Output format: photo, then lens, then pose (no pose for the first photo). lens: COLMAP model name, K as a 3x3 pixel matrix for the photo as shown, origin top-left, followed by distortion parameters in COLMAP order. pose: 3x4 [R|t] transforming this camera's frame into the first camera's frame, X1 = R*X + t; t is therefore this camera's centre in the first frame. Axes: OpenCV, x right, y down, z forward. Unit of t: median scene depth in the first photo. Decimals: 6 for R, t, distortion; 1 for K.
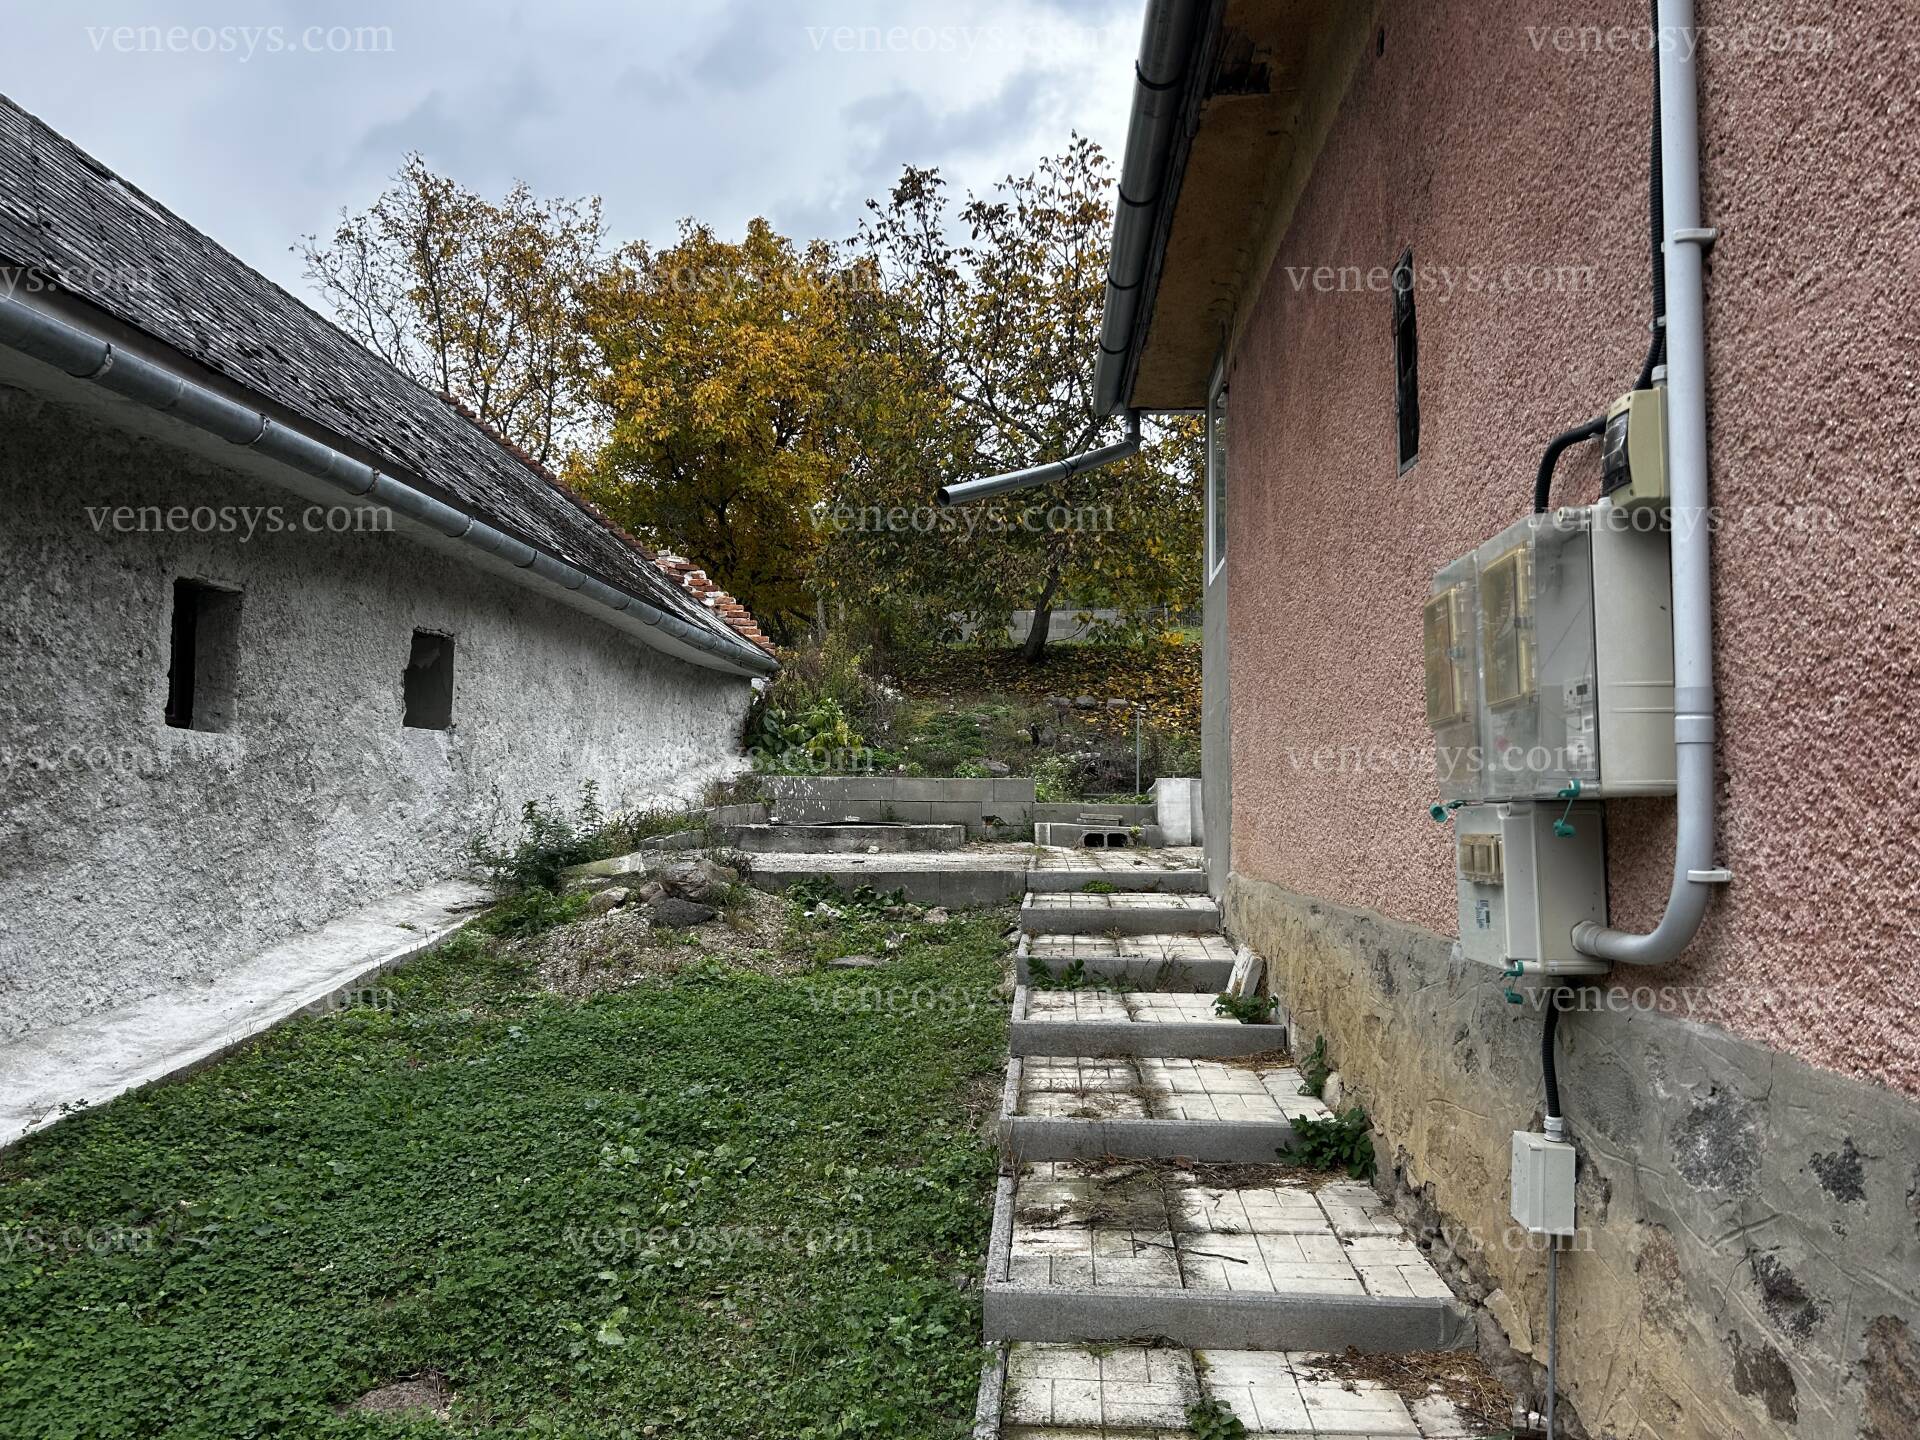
lens RADIAL K [[1413.8, 0, 948.1], [0, 1413.8, 733.2], [0, 0, 1]] dist [0.063555, -0.001507]
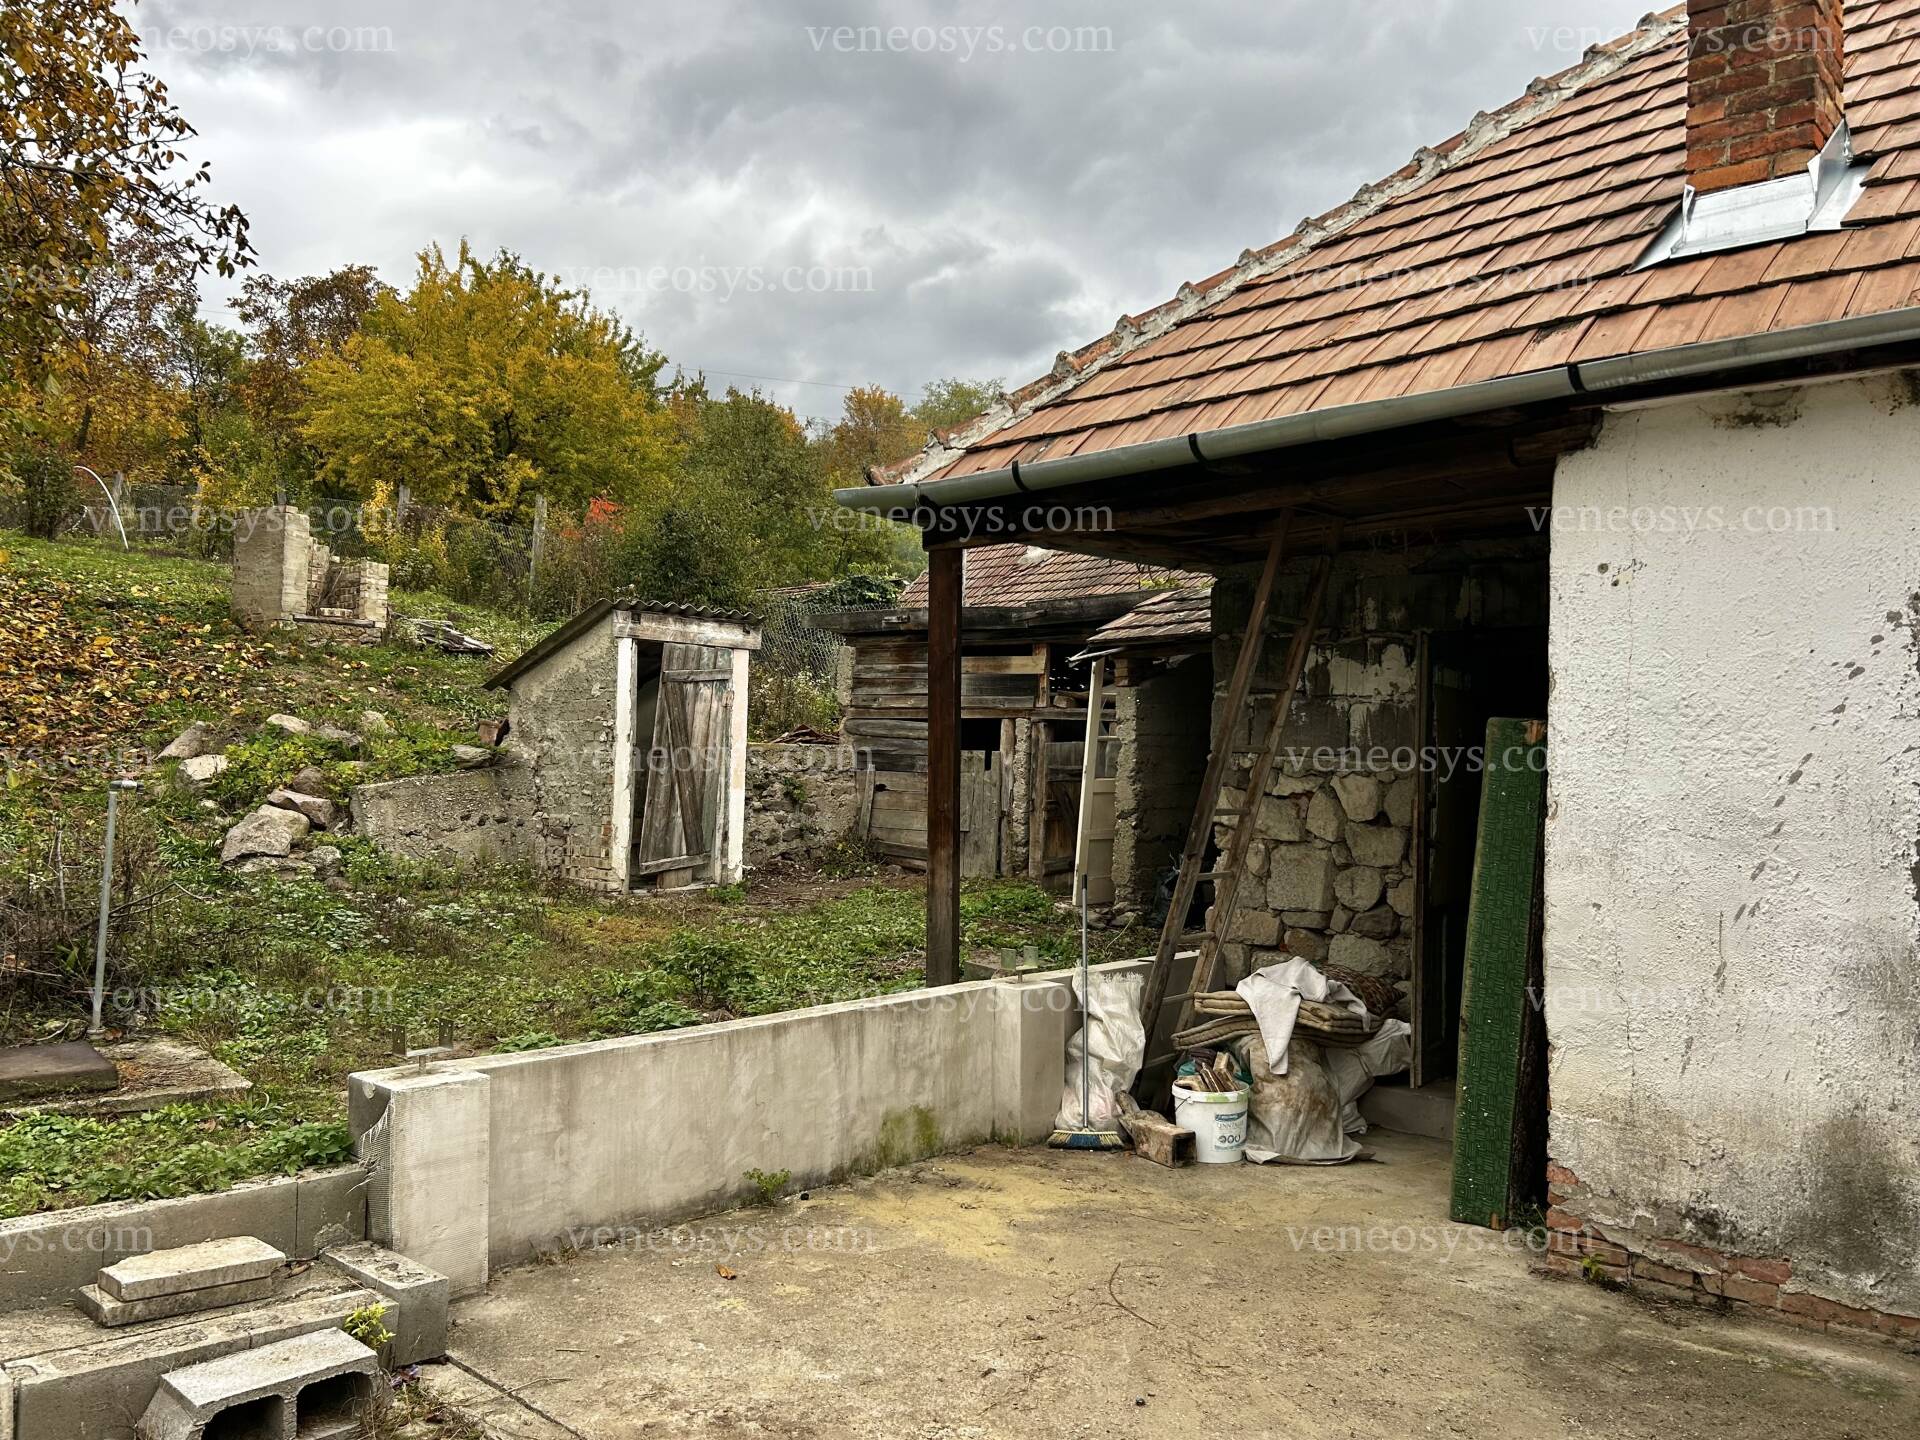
lens RADIAL K [[1503.2, 0, 953.1], [0, 1503.2, 727.1], [0, 0, 1]] dist [0.066553, -0.068041]
pose [[0.635149, 0.031515, 0.771746, -0.017174], [-0.057116, 0.998348, 0.006237, -0.032741], [-0.770275, -0.048041, 0.635900, 0.429913]]
